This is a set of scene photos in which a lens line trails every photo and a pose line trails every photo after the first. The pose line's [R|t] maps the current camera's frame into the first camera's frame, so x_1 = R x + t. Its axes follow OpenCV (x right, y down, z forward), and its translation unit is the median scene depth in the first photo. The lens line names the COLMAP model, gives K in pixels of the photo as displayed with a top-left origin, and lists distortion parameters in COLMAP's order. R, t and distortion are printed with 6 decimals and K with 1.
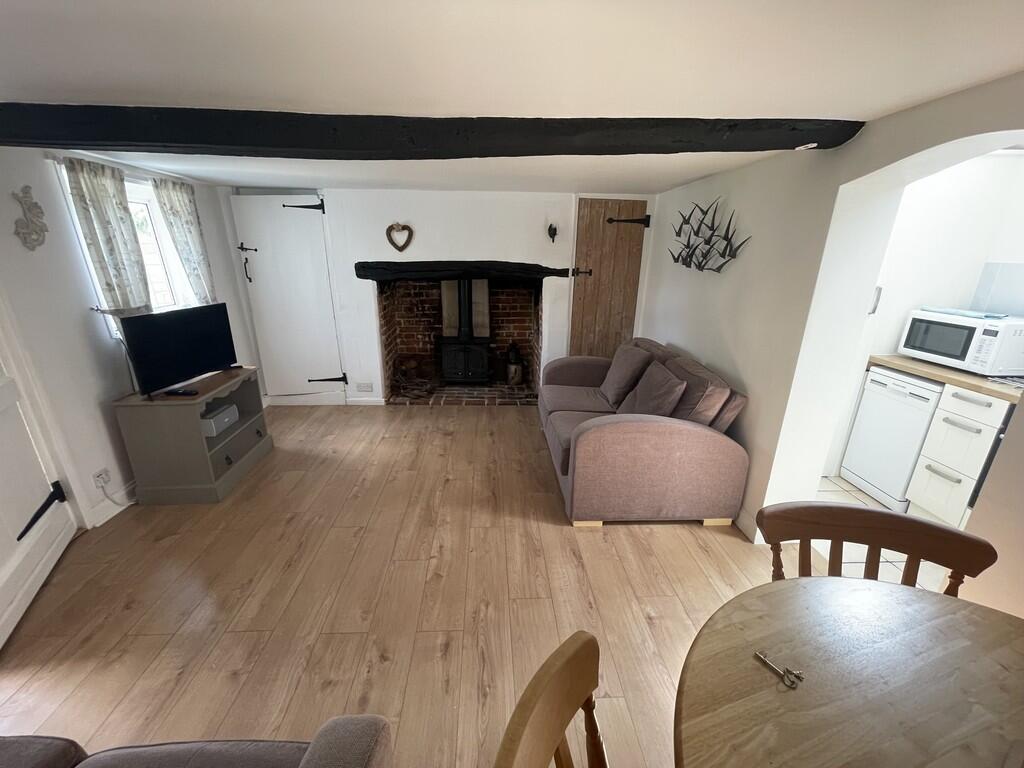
lens RADIAL K [[412.1, 0, 510.7], [0, 412.1, 384.1], [0, 0, 1]] dist [0.000659, -0.000309]
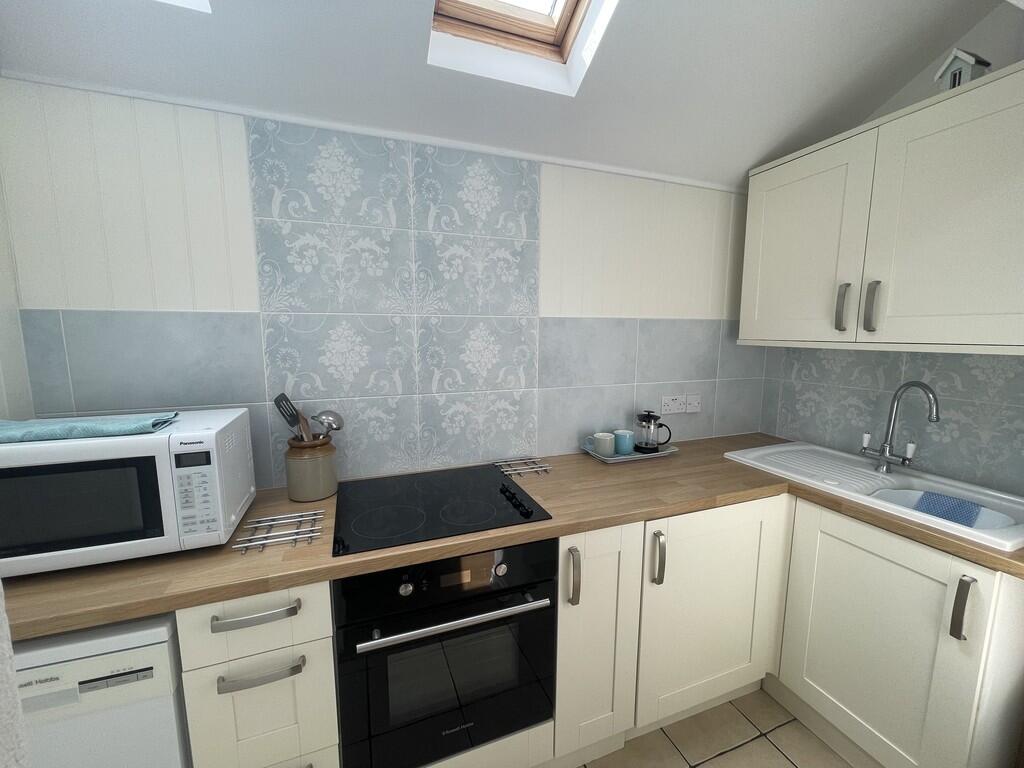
lens RADIAL K [[412.1, 0, 508.3], [0, 412.1, 384.1], [0, 0, 1]] dist [0.000659, -0.000309]
pose [[-0.290530, -0.143638, 0.946023, 0.328500], [0.294731, 0.927167, 0.231289, -0.098246], [-0.910344, 0.346018, -0.227036, 0.377851]]
